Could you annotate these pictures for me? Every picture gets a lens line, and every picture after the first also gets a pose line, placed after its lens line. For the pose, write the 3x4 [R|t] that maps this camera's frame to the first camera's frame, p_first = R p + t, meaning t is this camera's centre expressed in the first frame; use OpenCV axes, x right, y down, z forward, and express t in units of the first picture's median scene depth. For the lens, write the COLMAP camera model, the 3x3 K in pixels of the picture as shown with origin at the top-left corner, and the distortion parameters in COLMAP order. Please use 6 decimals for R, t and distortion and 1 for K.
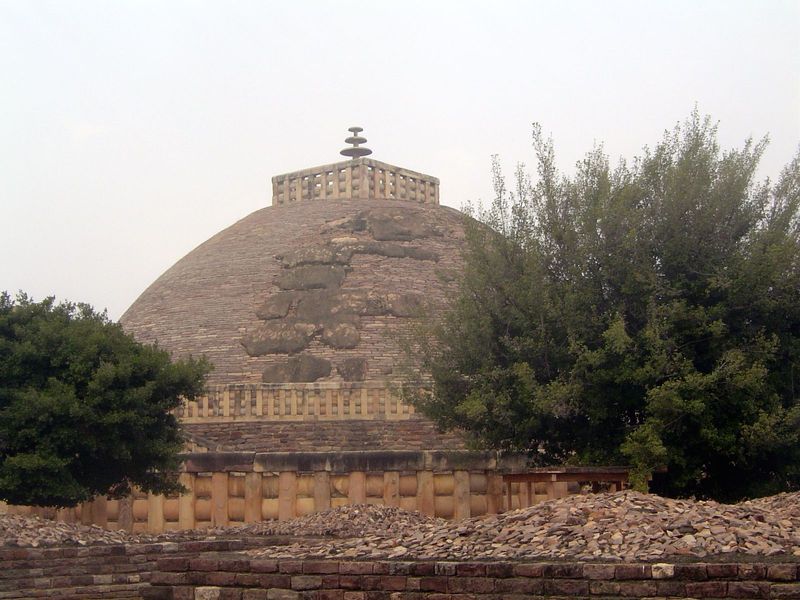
lens RADIAL K [[1326.9, 0, 399.4], [0, 1326.9, 297.7], [0, 0, 1]] dist [-0.042886, 0.000000]
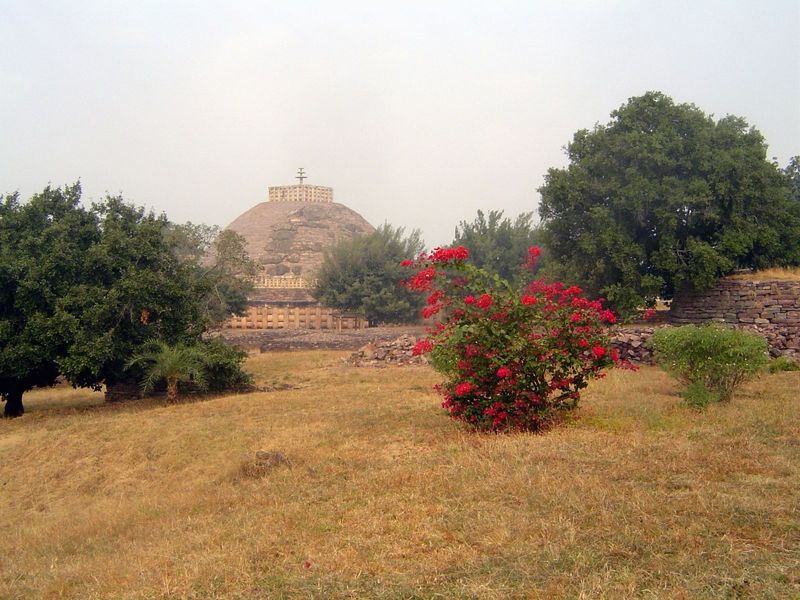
lens RADIAL K [[912.0, 0, 401.2], [0, 912.0, 300.5], [0, 0, 1]] dist [-0.113907, 0.000000]
pose [[0.997969, 0.015697, 0.061742, 0.076999], [-0.026068, 0.984937, 0.170939, -0.248051], [-0.058129, -0.172201, 0.983345, -1.093872]]
